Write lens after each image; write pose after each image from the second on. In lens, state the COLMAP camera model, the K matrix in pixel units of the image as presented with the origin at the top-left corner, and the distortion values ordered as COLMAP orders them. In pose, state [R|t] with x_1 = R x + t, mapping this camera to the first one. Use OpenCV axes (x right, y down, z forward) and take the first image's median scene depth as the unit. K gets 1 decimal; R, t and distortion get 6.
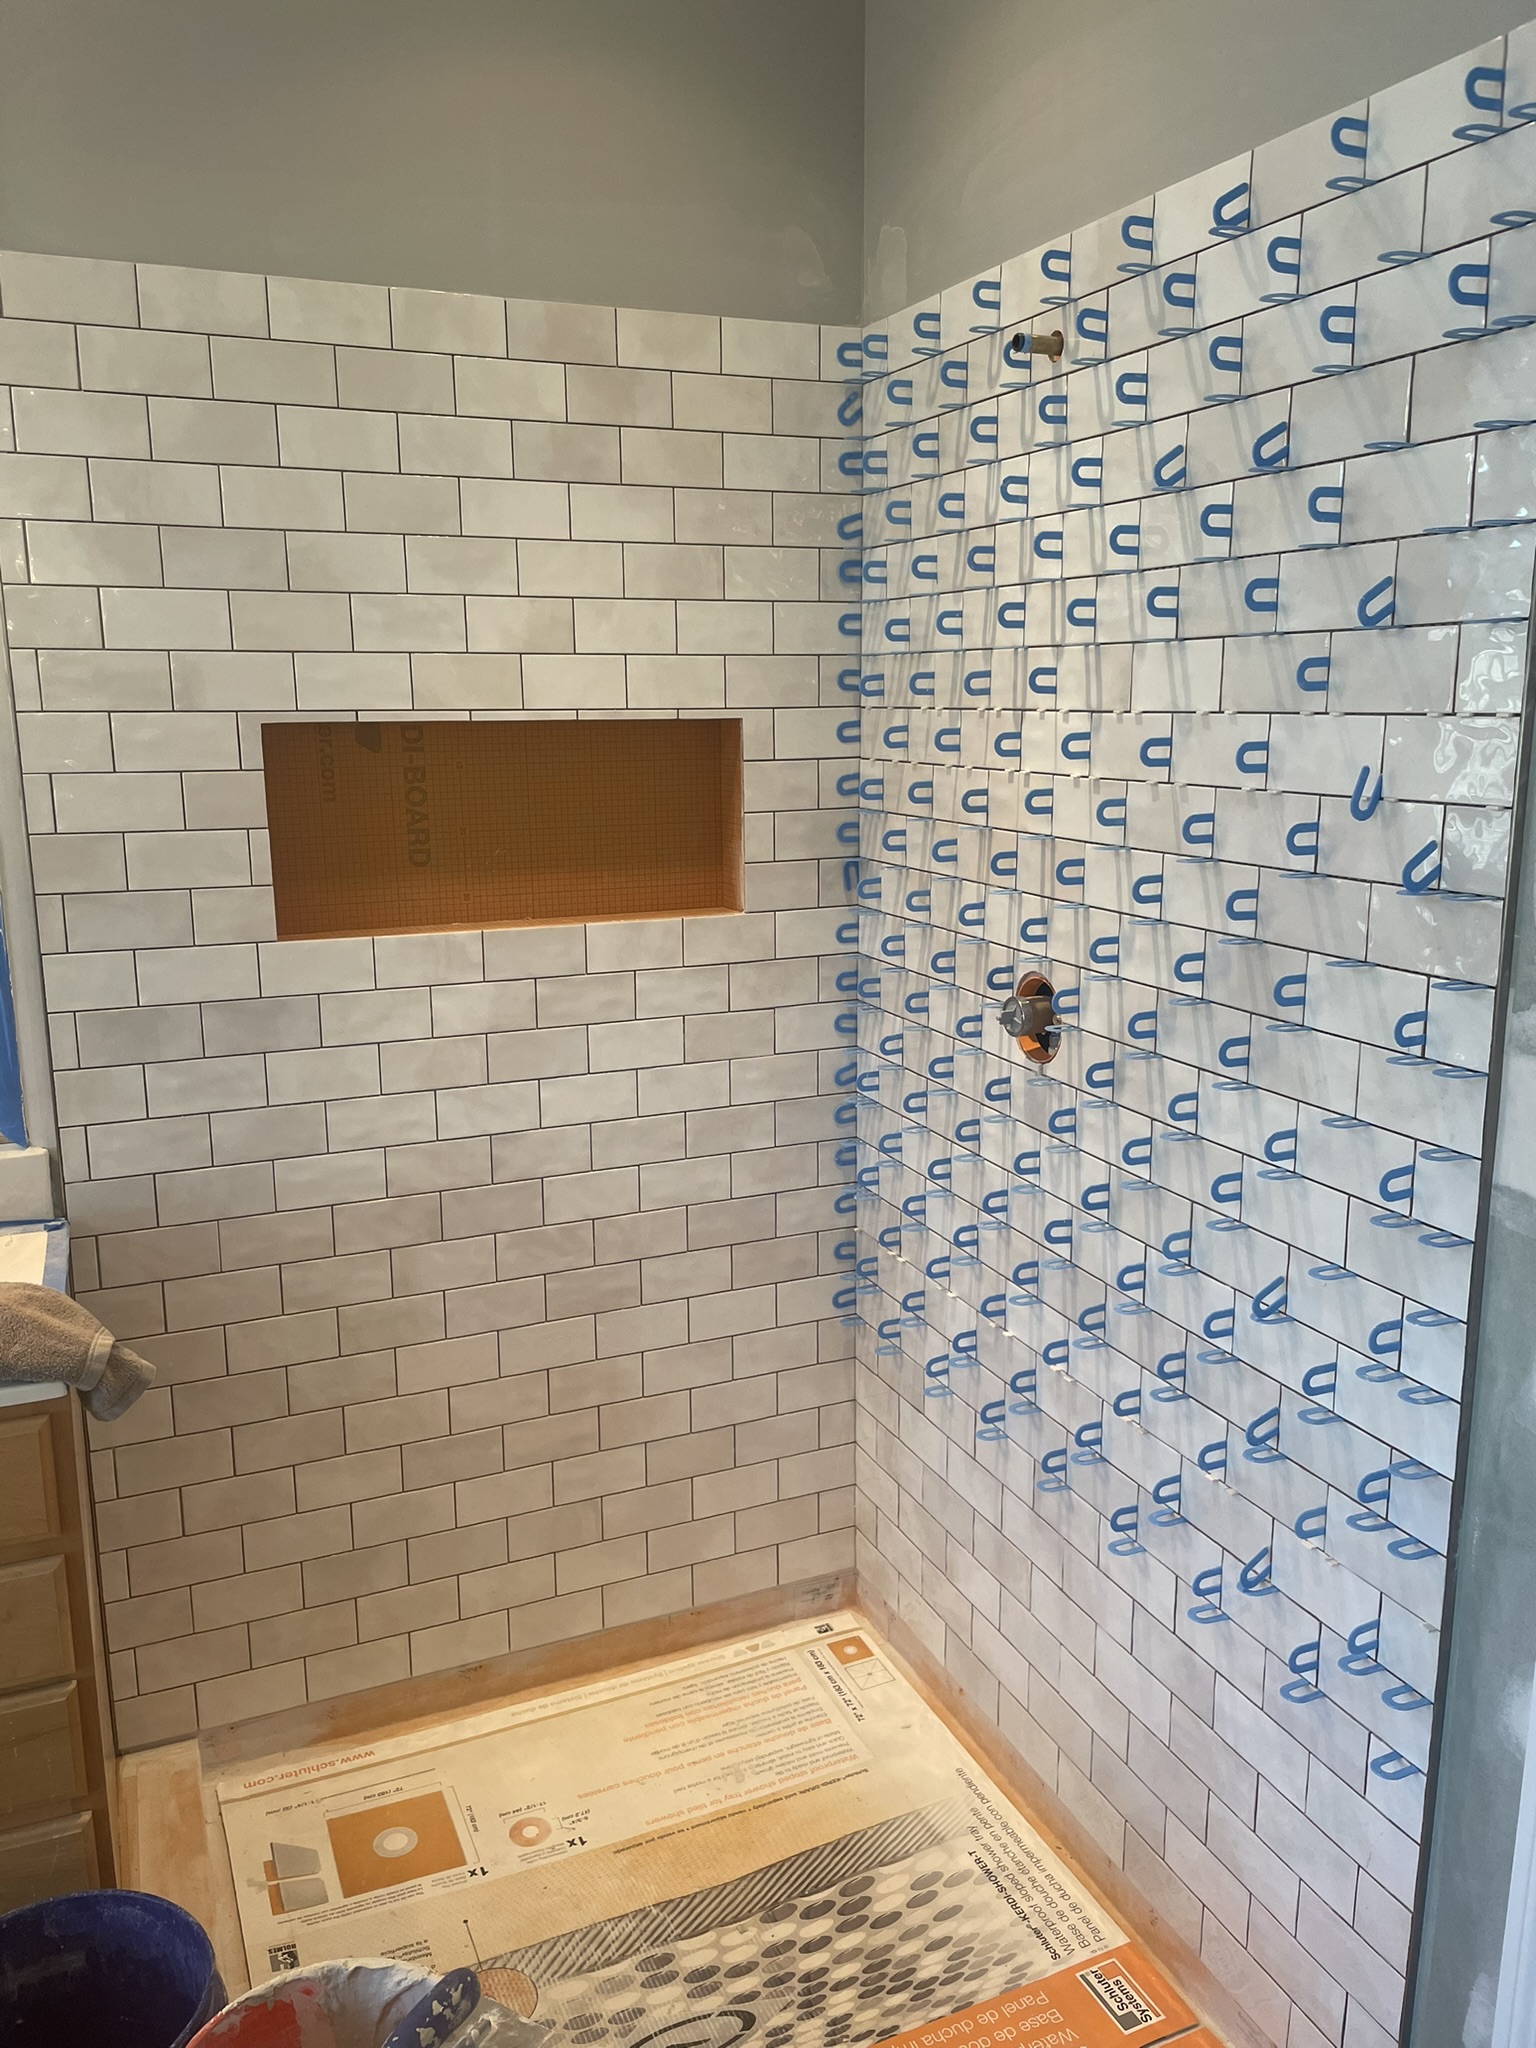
lens RADIAL K [[1557.3, 0, 765.8], [0, 1557.3, 1011.9], [0, 0, 1]] dist [0.085959, -0.116236]
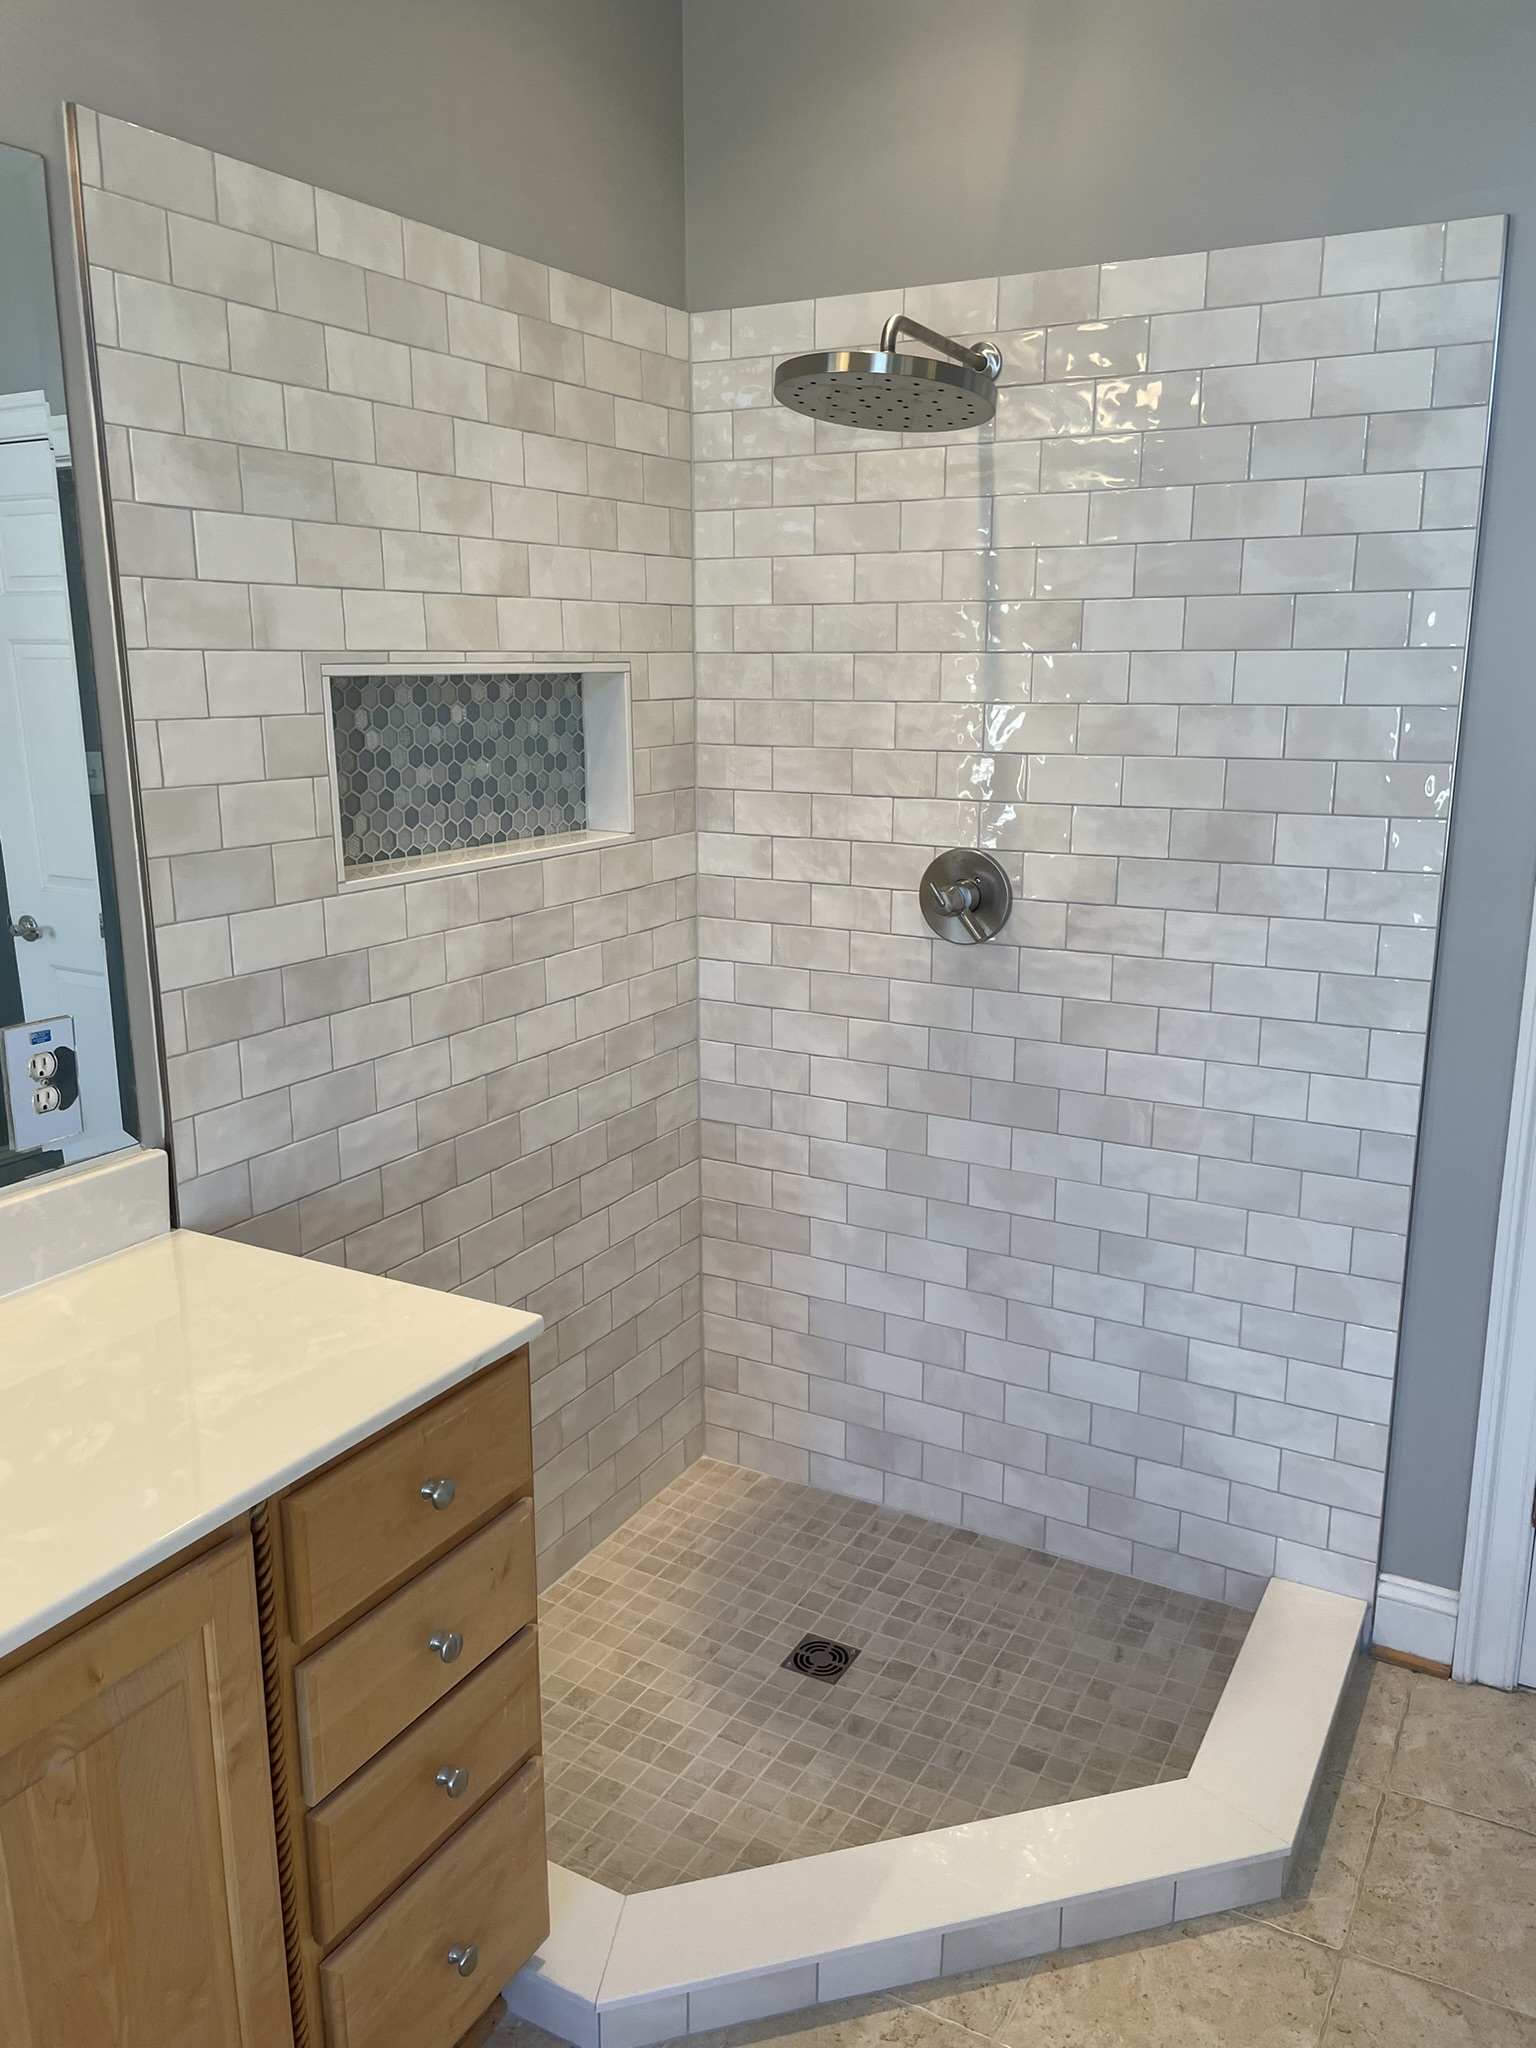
lens RADIAL K [[1557.3, 0, 773.1], [0, 1557.3, 1015.6], [0, 0, 1]] dist [0.085959, -0.116236]
pose [[0.787035, -0.134703, 0.602023, -0.652607], [0.121227, 0.990613, 0.063168, -0.000752], [-0.604880, 0.023266, 0.795976, 0.082018]]
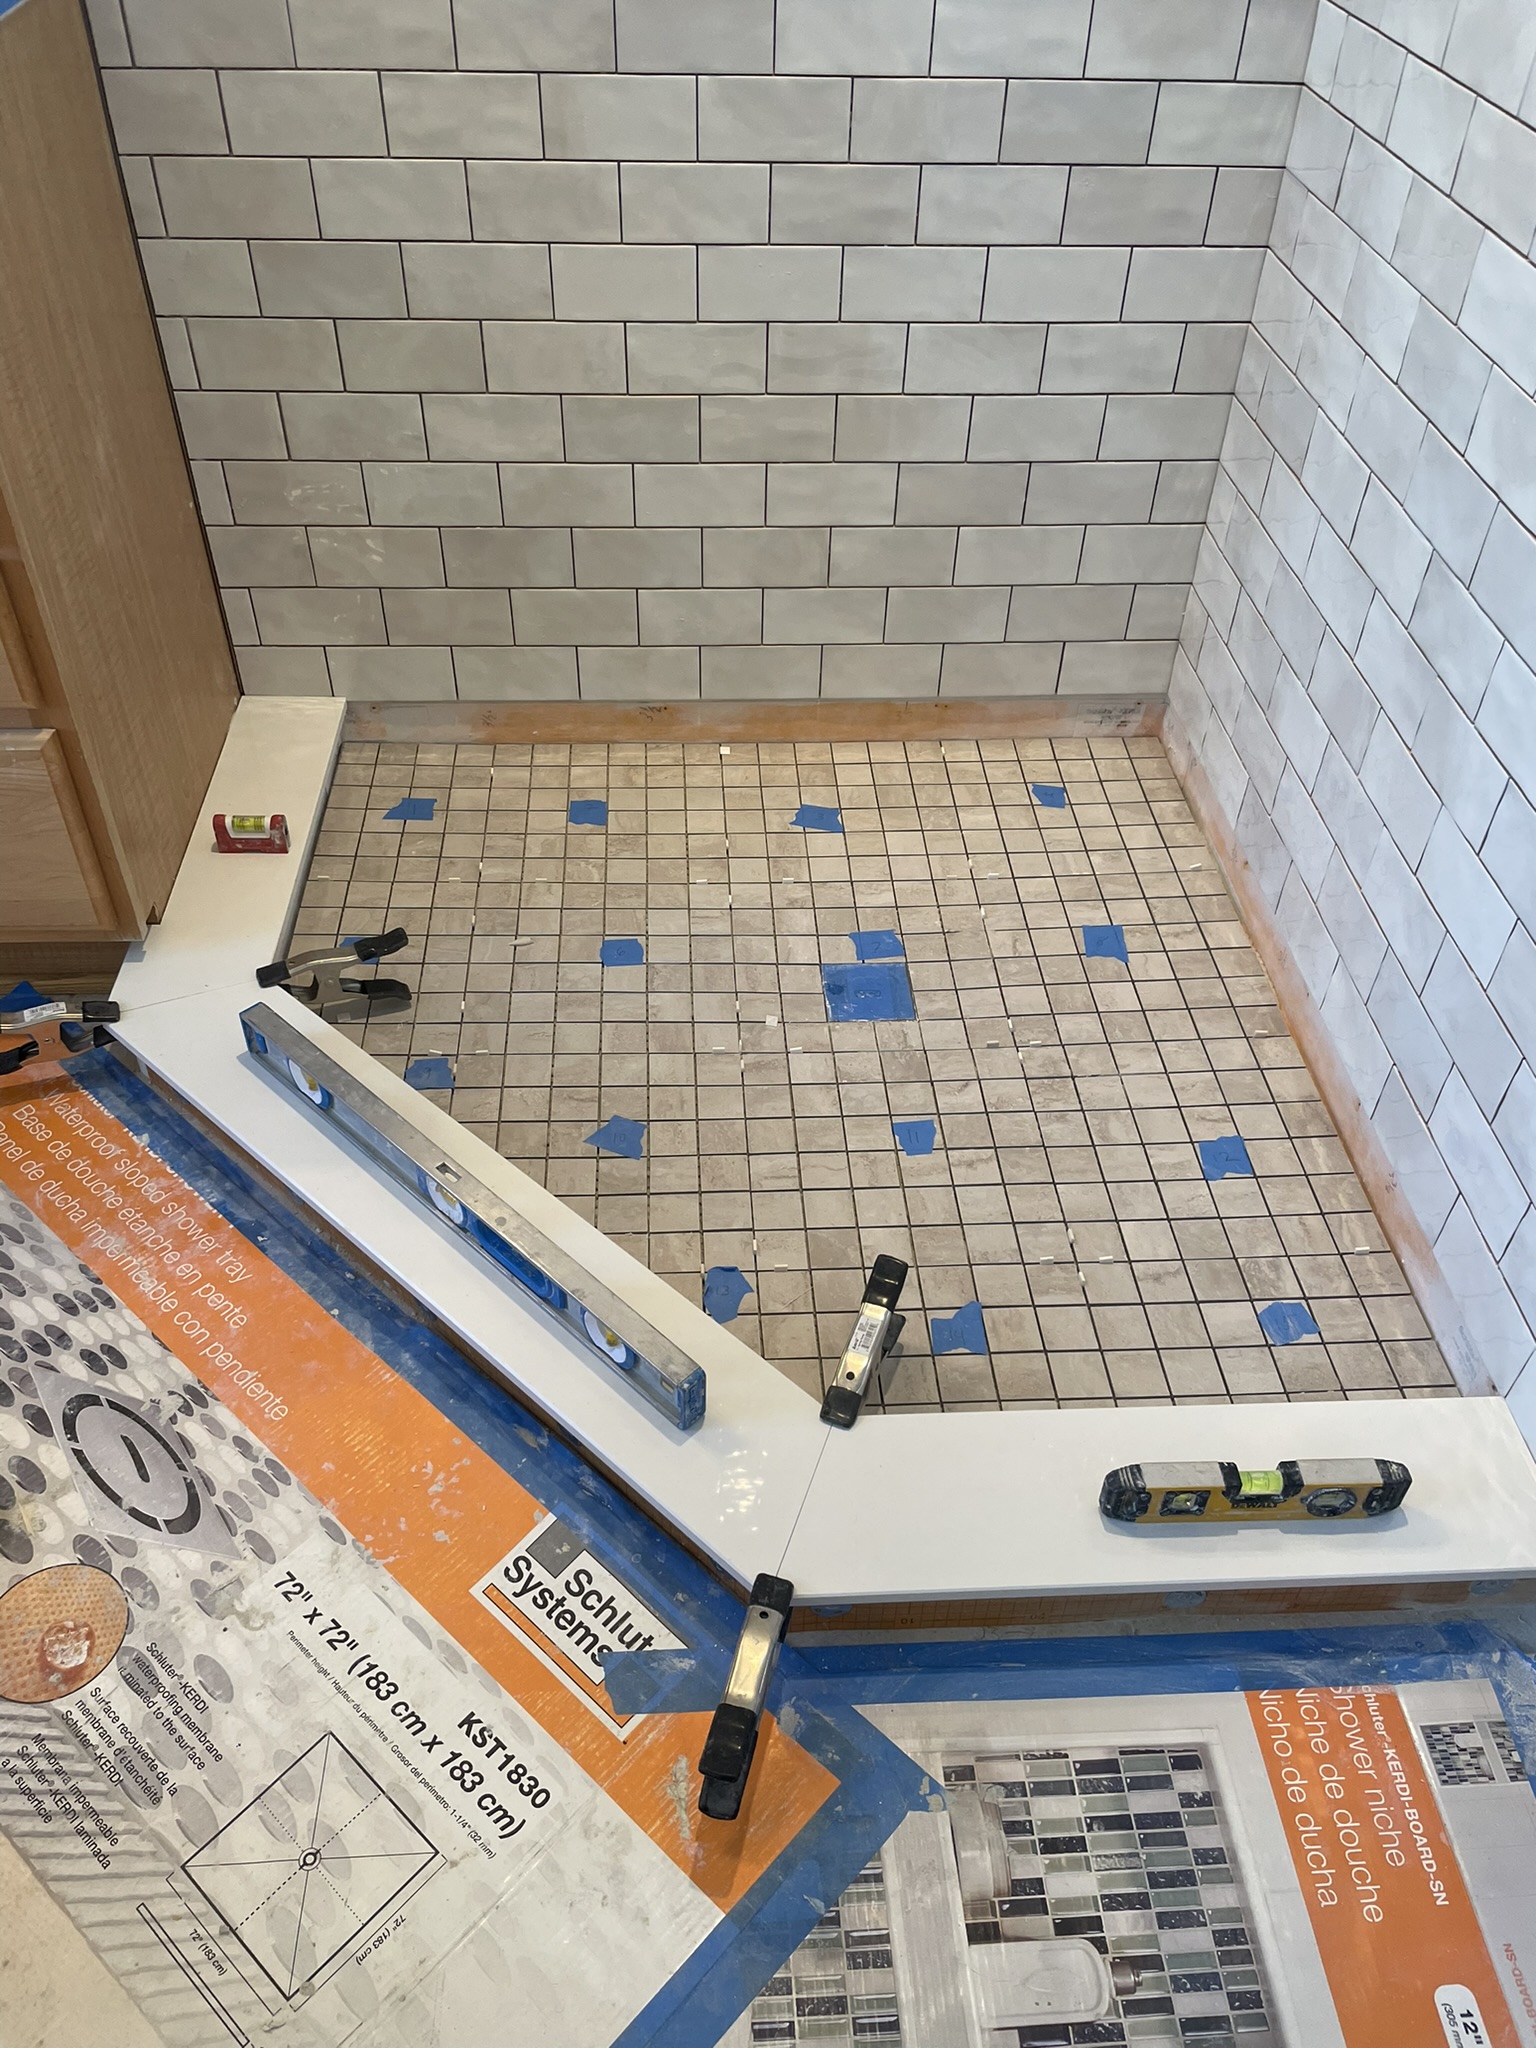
lens RADIAL K [[1557.3, 0, 767.0], [0, 1557.3, 1017.0], [0, 0, 1]] dist [0.085959, -0.116236]
pose [[0.940884, 0.247969, -0.230756, 0.107415], [-0.096383, 0.849070, 0.519413, 0.135386], [0.324727, -0.466466, 0.822777, 0.296553]]
